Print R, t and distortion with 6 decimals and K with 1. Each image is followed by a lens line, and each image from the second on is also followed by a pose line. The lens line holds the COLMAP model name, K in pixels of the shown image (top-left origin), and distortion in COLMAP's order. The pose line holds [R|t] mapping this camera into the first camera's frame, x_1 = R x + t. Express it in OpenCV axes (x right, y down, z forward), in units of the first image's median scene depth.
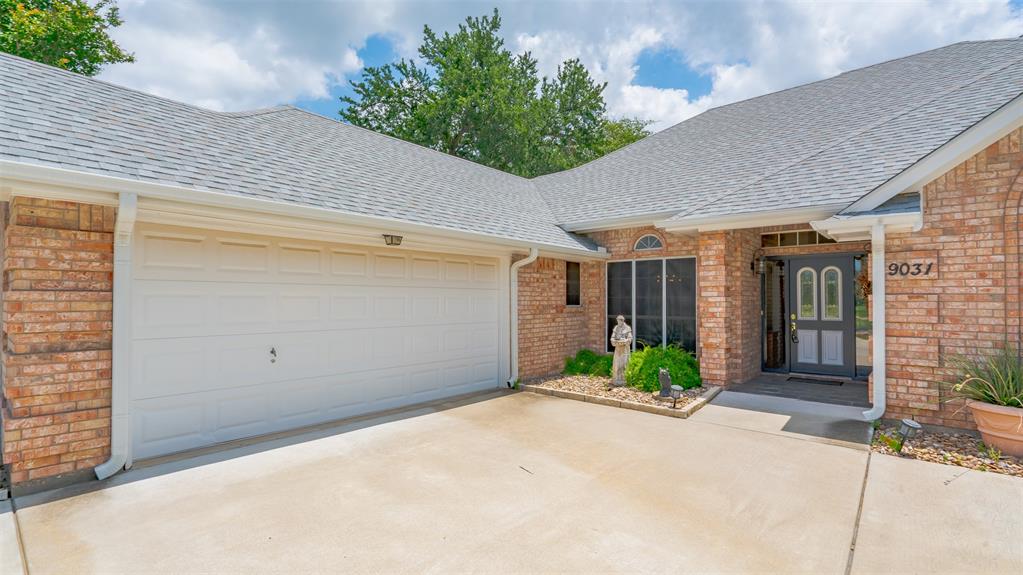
lens RADIAL K [[470.8, 0, 511.5], [0, 470.8, 287.5], [0, 0, 1]] dist [-0.001627, 0.000430]
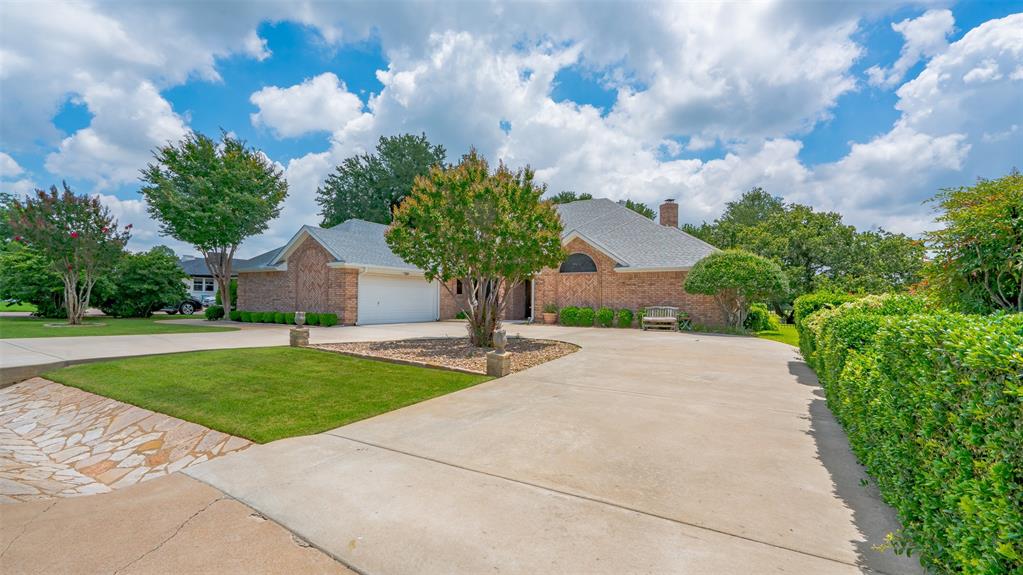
lens RADIAL K [[446.4, 0, 513.3], [0, 446.4, 324.9], [0, 0, 1]] dist [-0.001135, -0.000041]
pose [[0.978584, -0.000540, 0.205845, -0.114791], [-0.014537, 0.997319, 0.071724, 0.029166], [-0.205332, -0.073180, 0.975953, -1.886044]]
